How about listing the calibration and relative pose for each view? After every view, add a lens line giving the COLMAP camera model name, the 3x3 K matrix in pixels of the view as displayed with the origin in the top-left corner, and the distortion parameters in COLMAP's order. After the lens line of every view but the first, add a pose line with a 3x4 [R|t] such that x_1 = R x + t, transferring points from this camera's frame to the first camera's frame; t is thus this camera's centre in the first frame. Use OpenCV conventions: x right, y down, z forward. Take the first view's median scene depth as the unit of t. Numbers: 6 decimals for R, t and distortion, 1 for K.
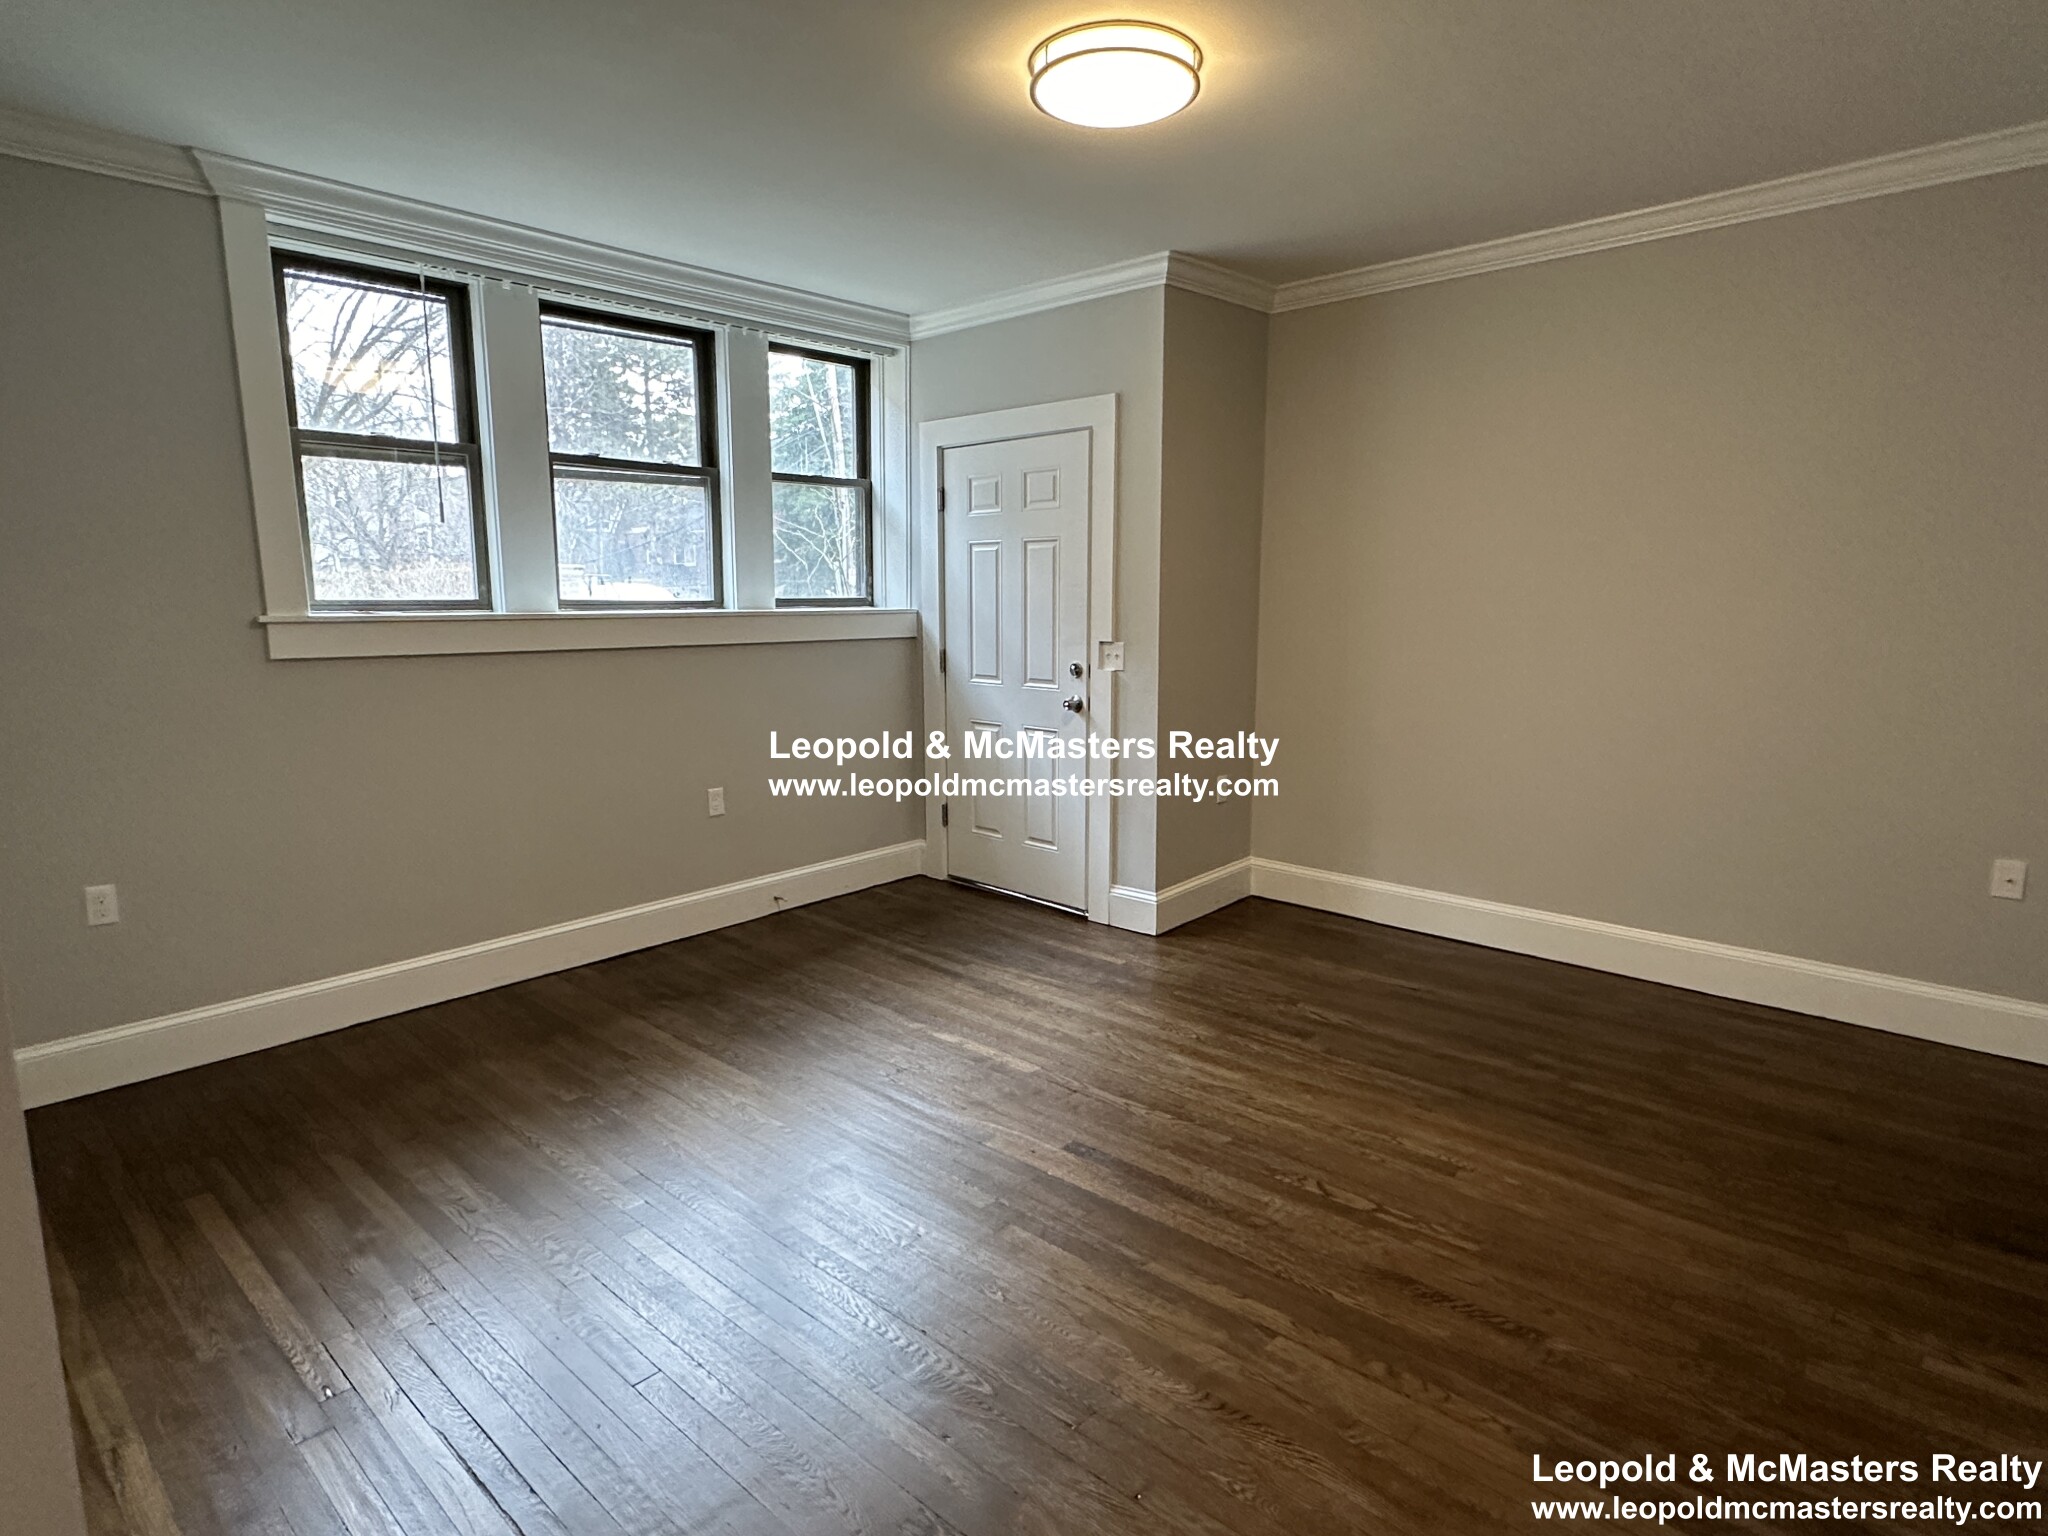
lens RADIAL K [[1138.0, 0, 1024.0], [0, 1138.0, 768.0], [0, 0, 1]] dist [-0.003952, -0.000083]
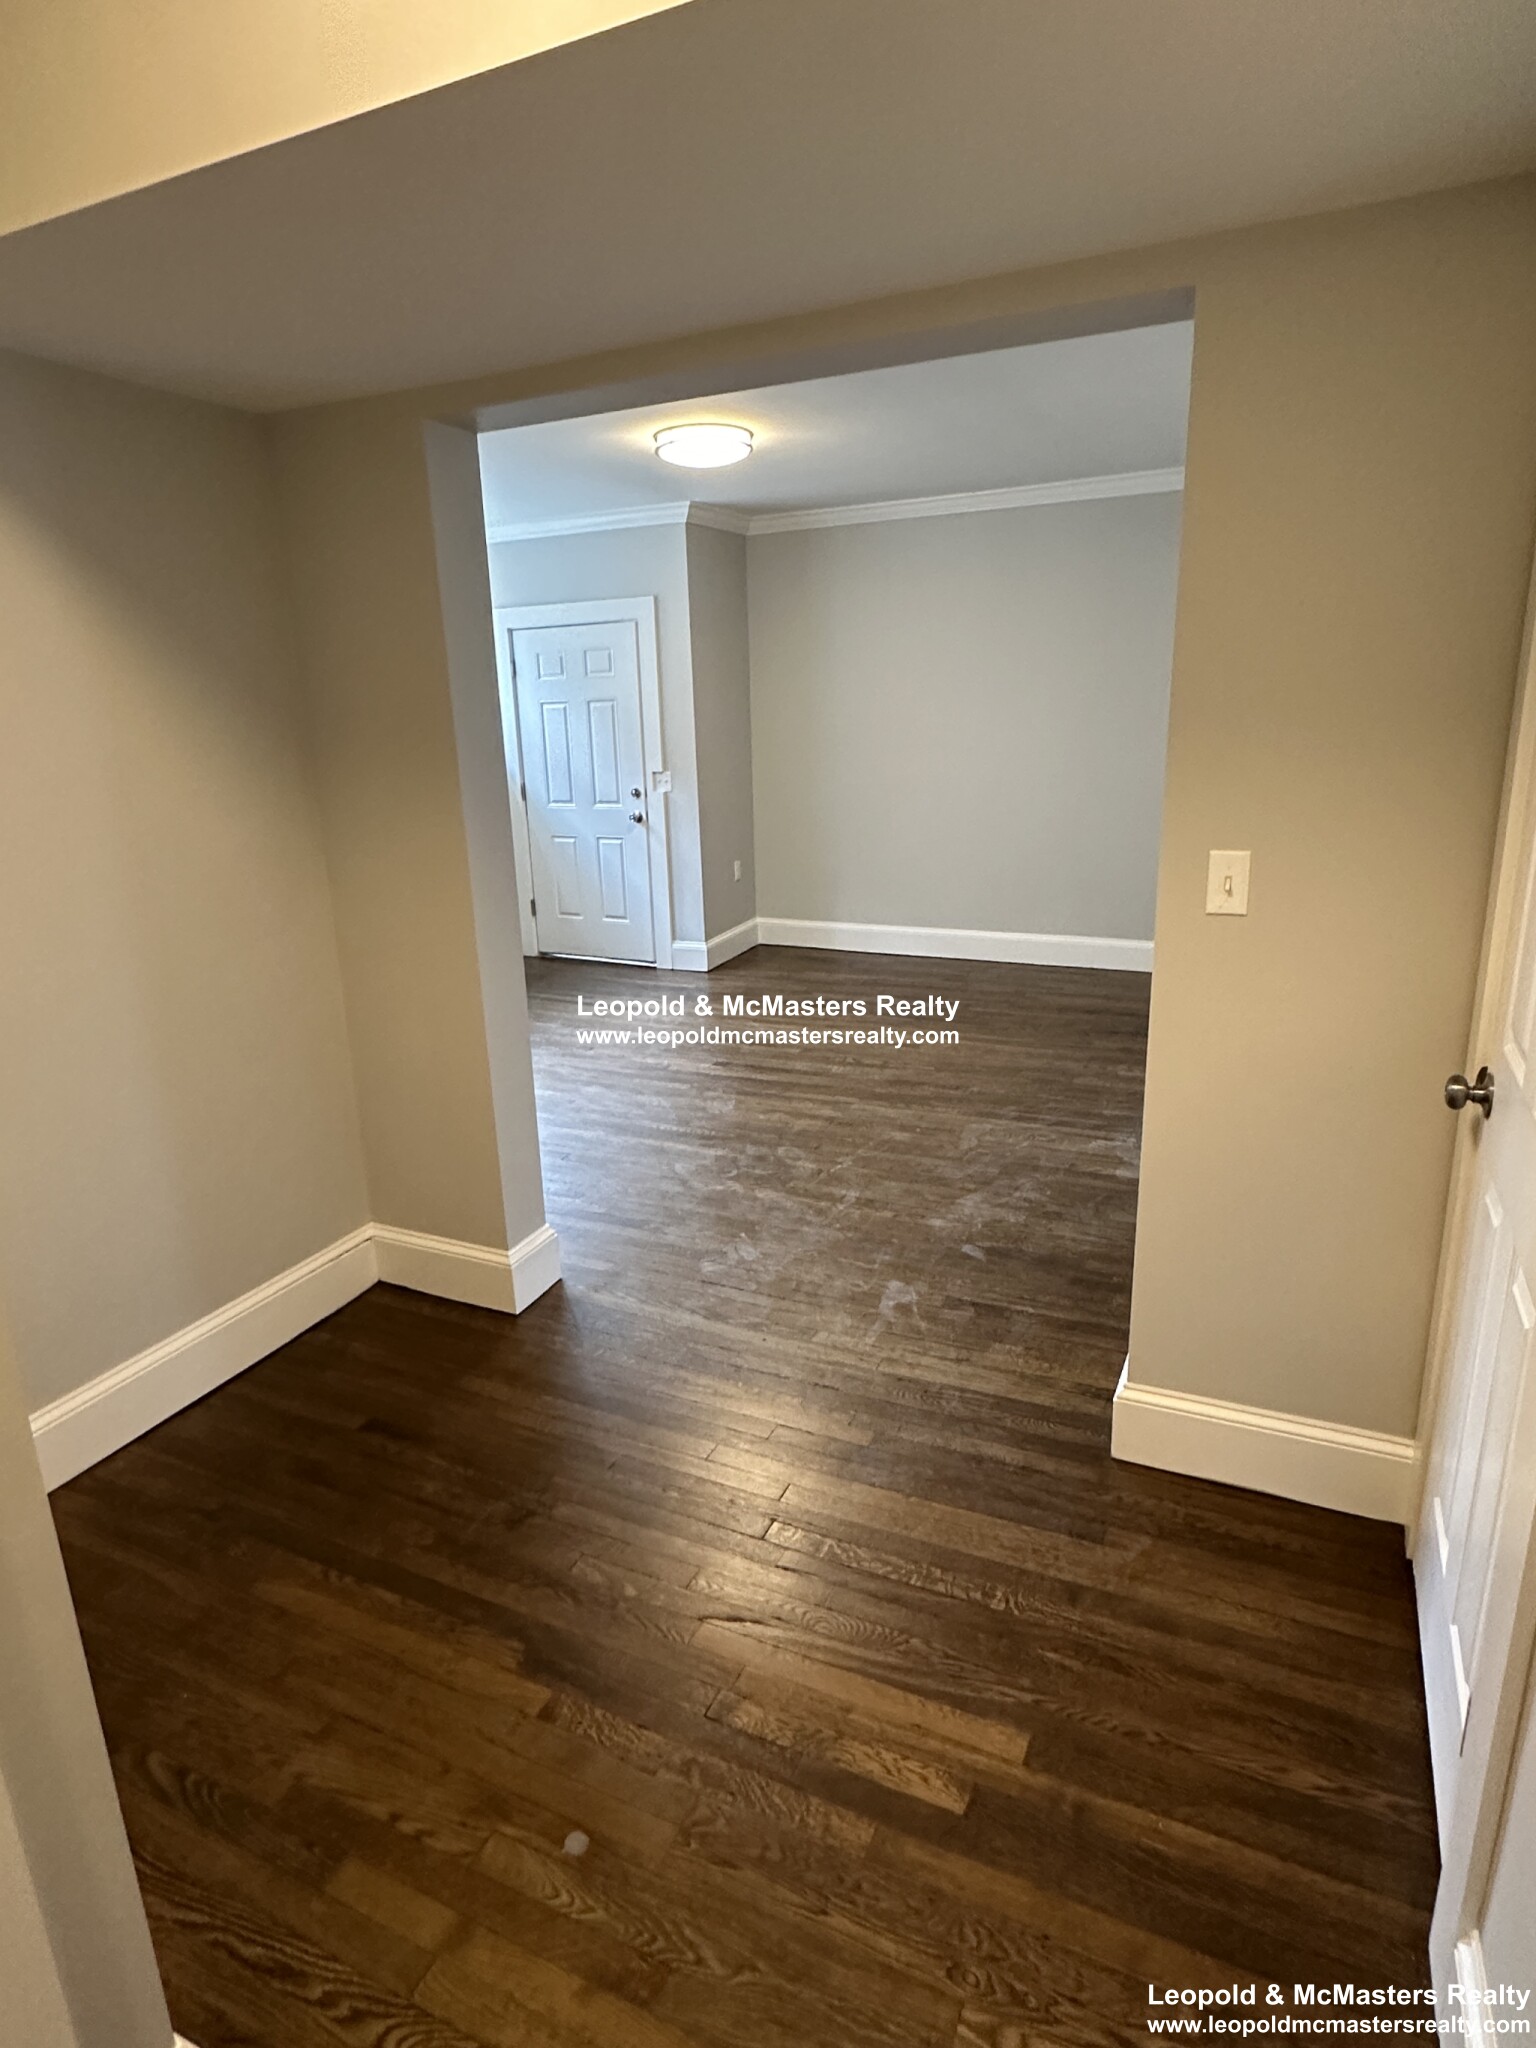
lens RADIAL K [[1138.0, 0, 768.0], [0, 1138.0, 1024.0], [0, 0, 1]] dist [-0.003952, -0.000083]
pose [[0.951465, -0.107710, 0.288292, -0.257828], [0.075161, 0.989716, 0.121712, 0.042620], [-0.298436, -0.094137, 0.949776, -0.465237]]
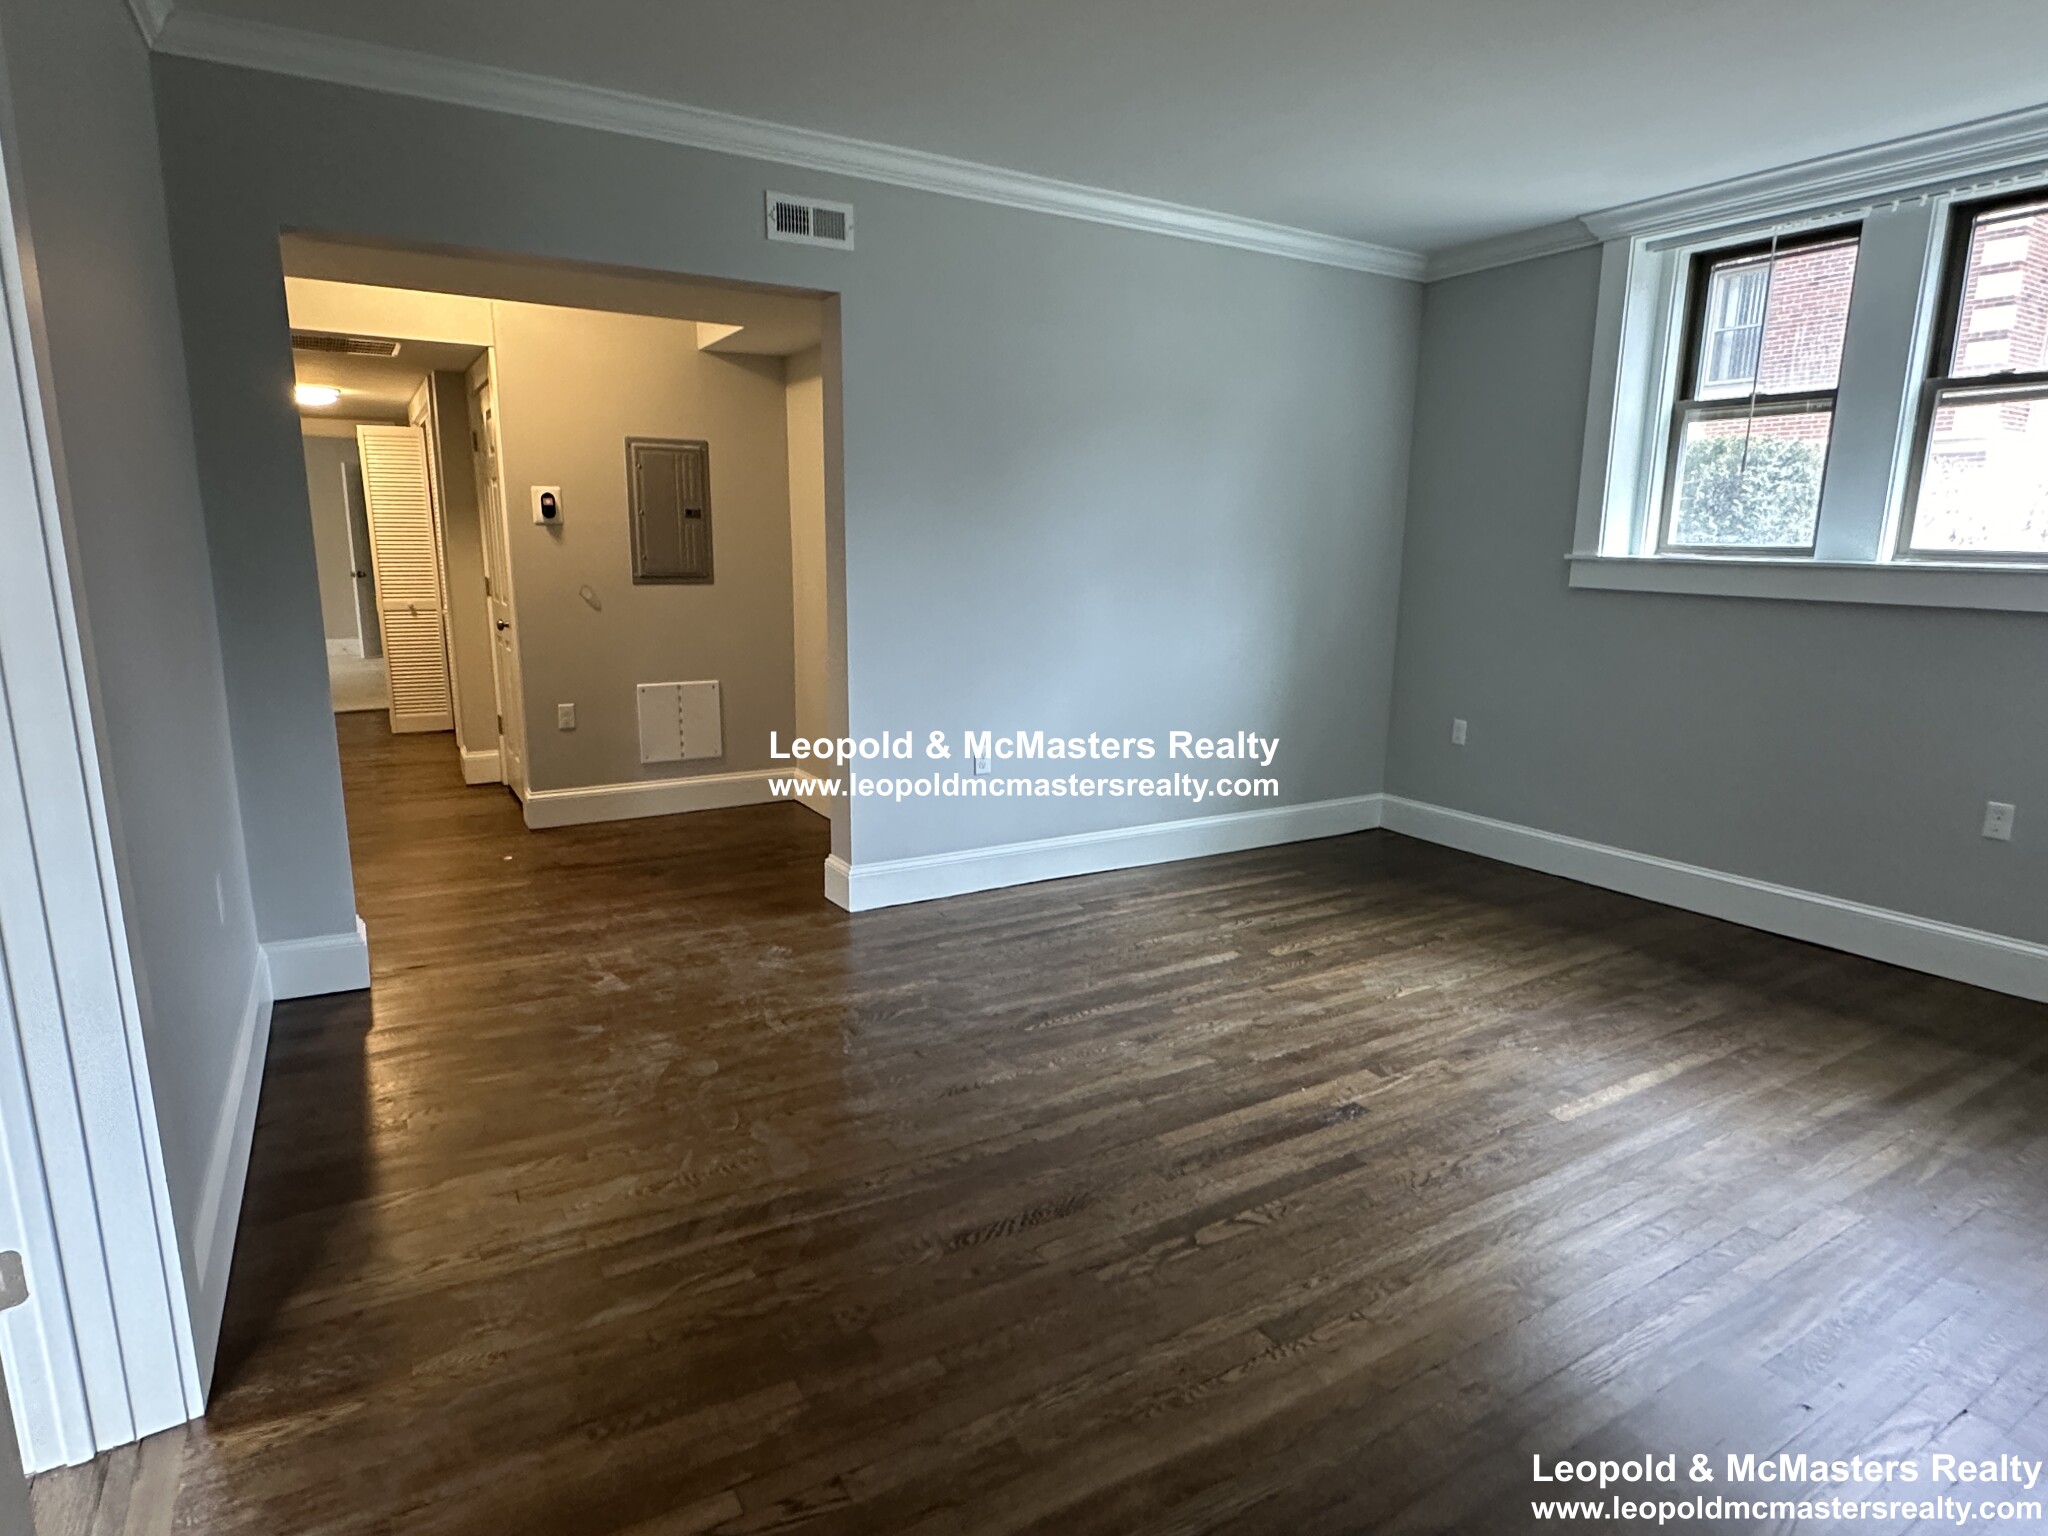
lens RADIAL K [[1138.0, 0, 1024.0], [0, 1138.0, 768.0], [0, 0, 1]] dist [-0.003952, -0.000083]
pose [[-0.277187, 0.188281, -0.942188, 0.655690], [-0.158759, 0.958158, 0.238178, -0.086350], [0.947609, 0.215601, -0.235698, 0.600327]]
